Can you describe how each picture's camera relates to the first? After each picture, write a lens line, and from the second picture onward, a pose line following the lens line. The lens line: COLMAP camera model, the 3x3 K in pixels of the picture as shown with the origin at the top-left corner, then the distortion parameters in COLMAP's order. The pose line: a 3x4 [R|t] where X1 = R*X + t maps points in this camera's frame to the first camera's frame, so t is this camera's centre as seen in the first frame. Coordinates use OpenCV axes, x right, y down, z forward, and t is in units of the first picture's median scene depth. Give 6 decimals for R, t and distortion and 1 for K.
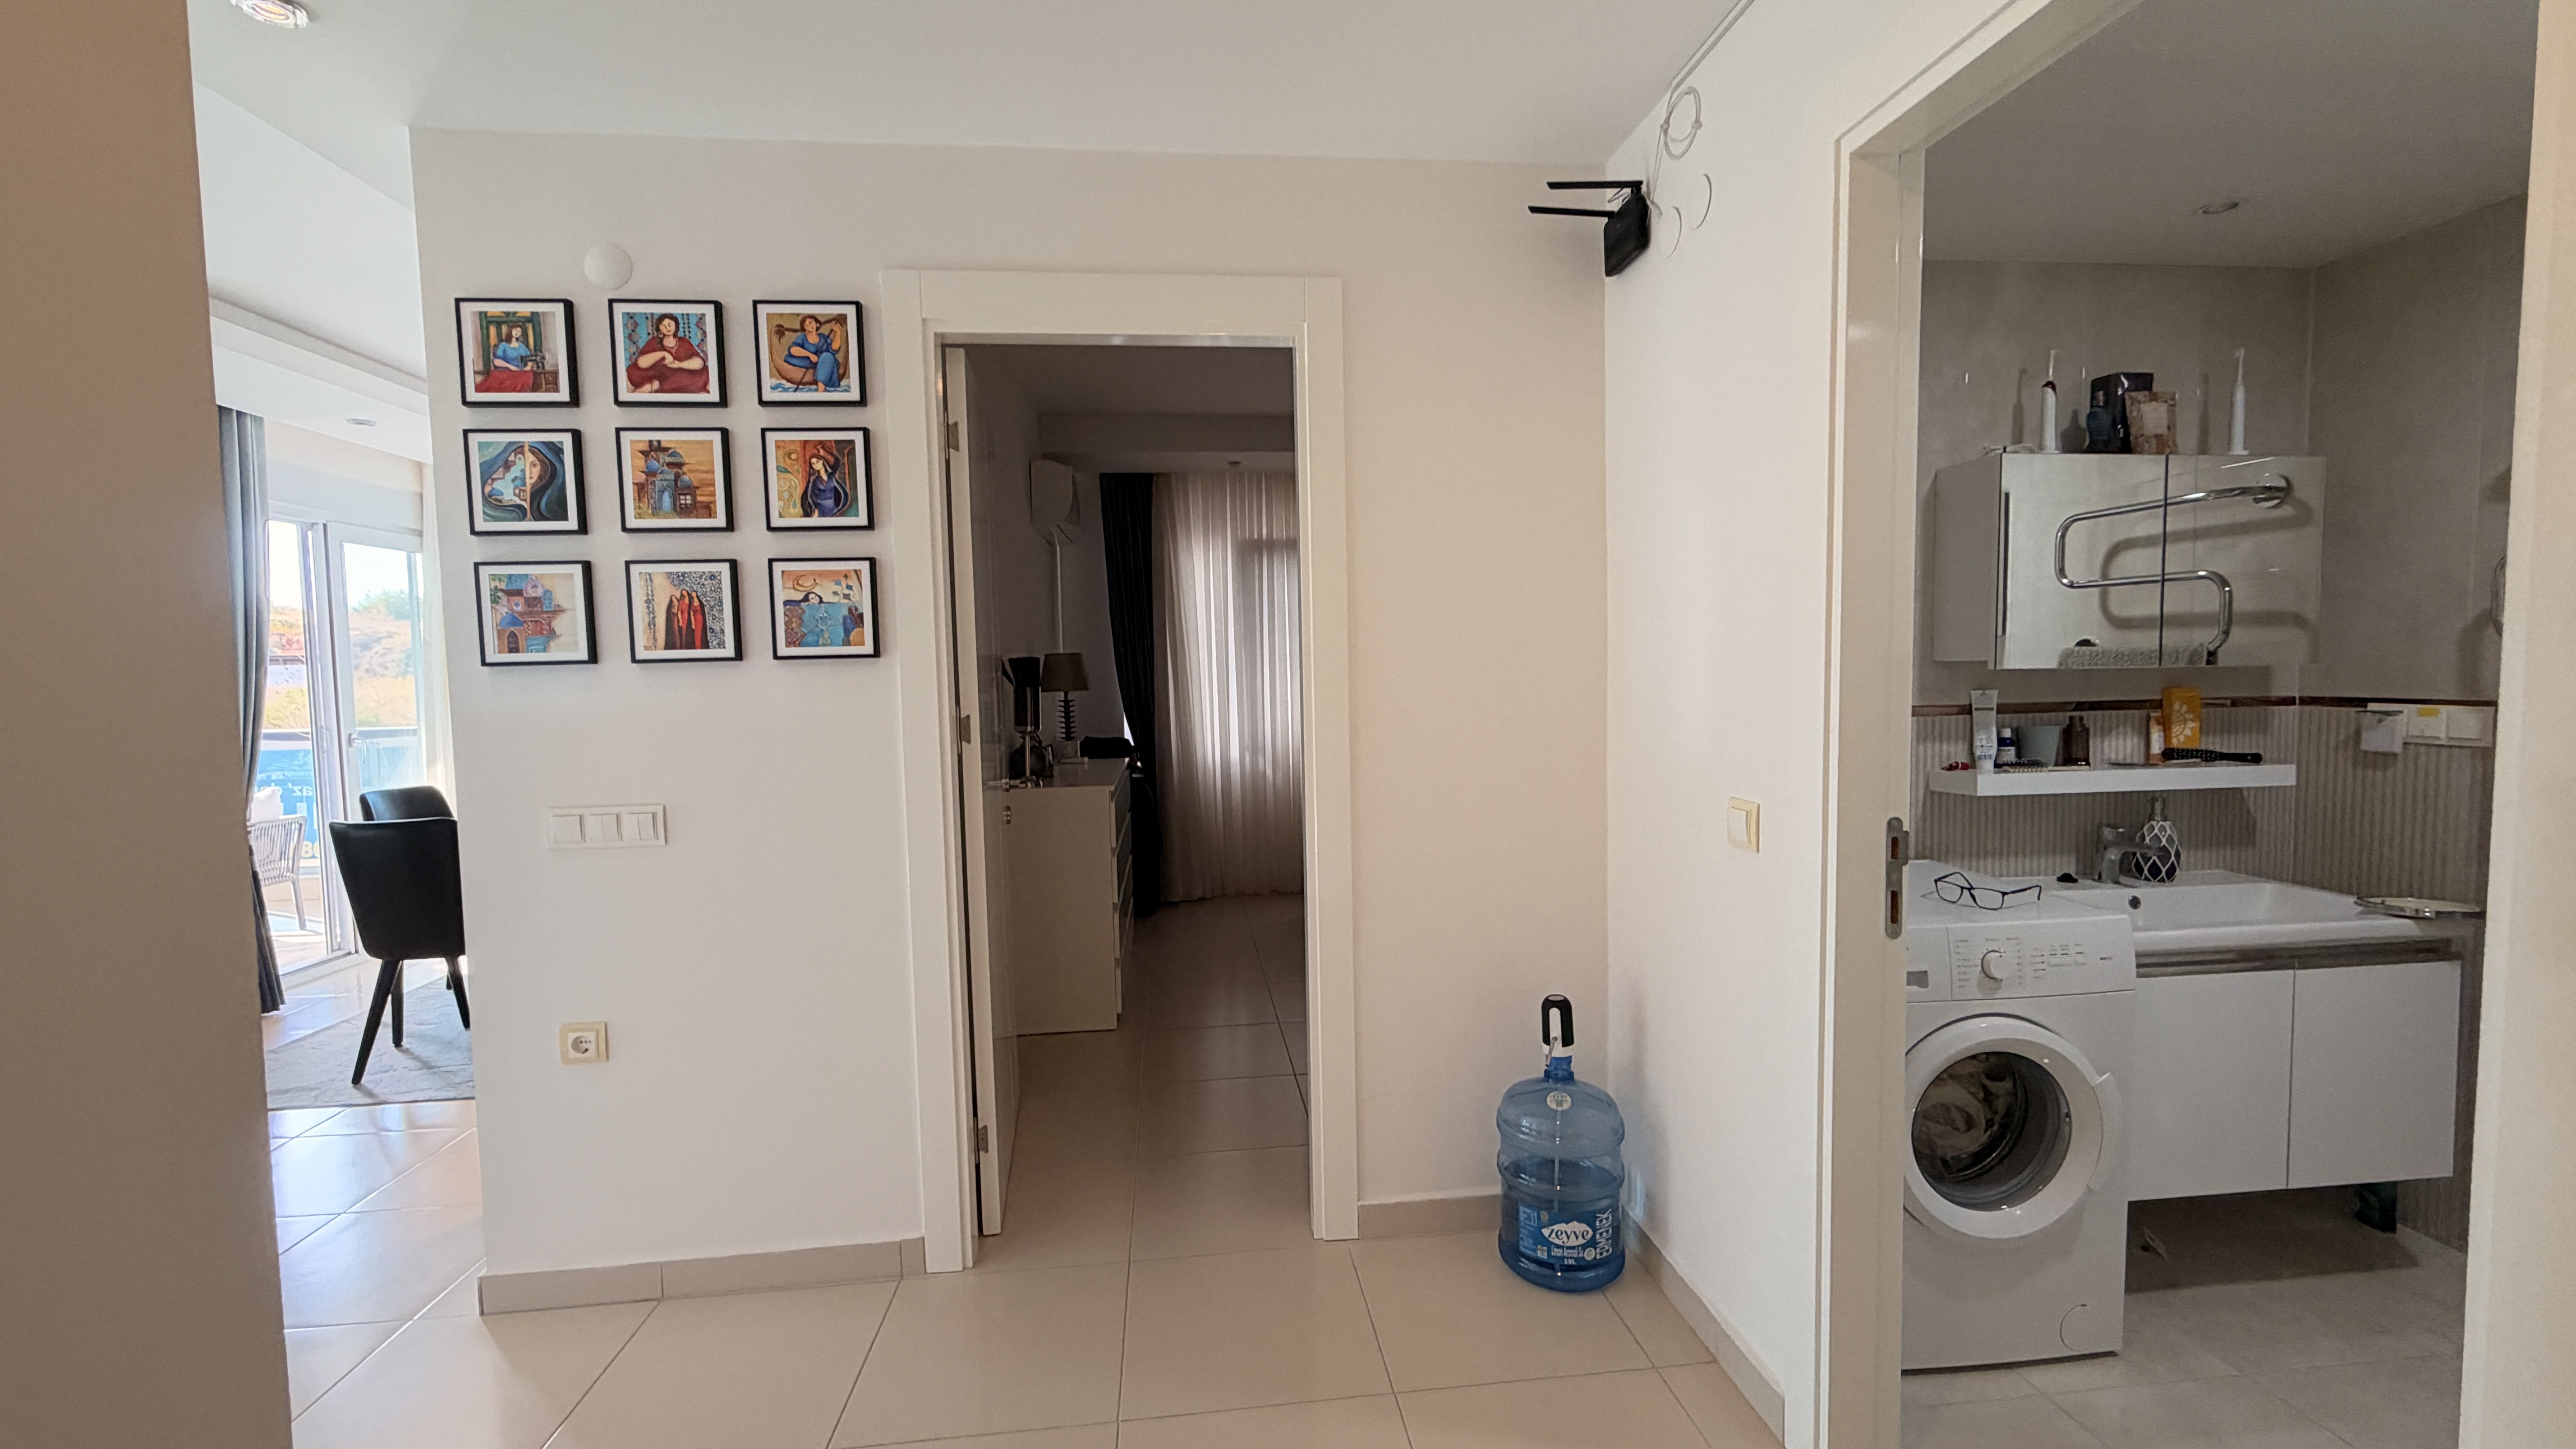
lens RADIAL K [[1019.5, 0, 1273.5], [0, 1019.5, 724.3], [0, 0, 1]] dist [0.000069, -0.001388]
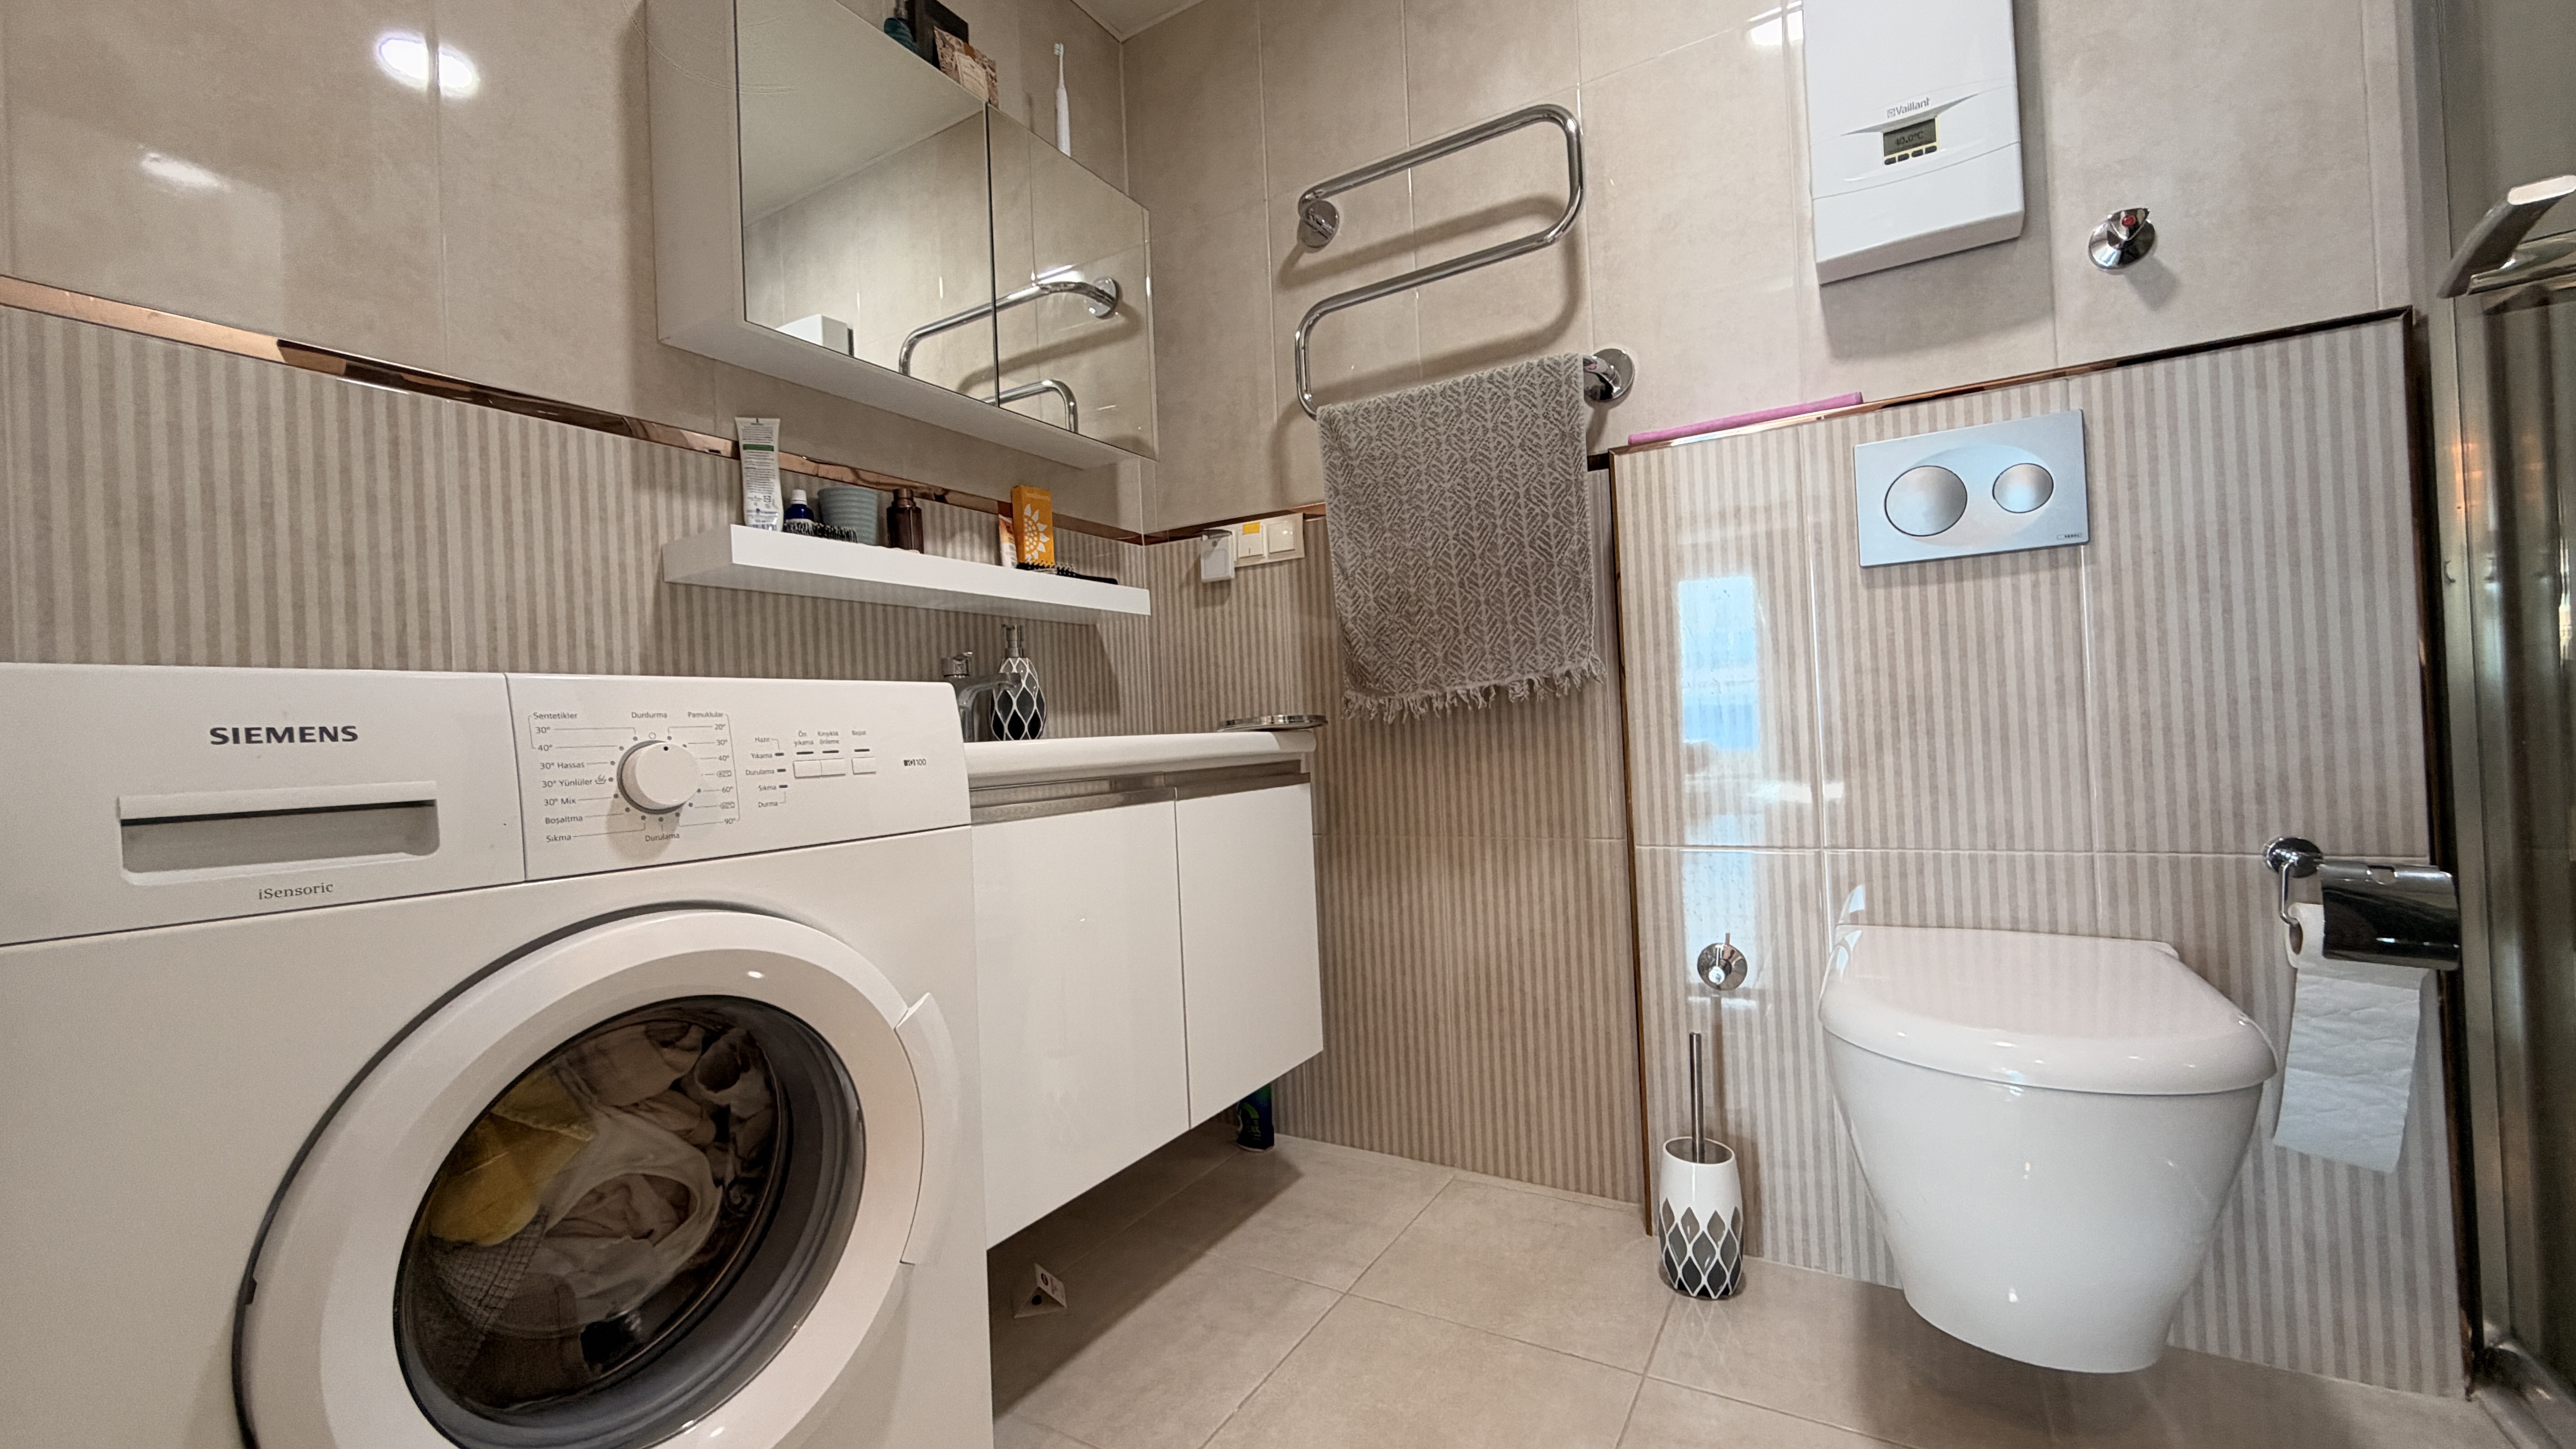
lens RADIAL K [[1019.5, 0, 1282.7], [0, 1019.5, 725.6], [0, 0, 1]] dist [0.000069, -0.001388]
pose [[0.594632, 0.002339, 0.803995, 0.424783], [0.081619, 0.994654, -0.063259, 0.206710], [-0.799844, 0.103237, 0.591262, 0.455388]]
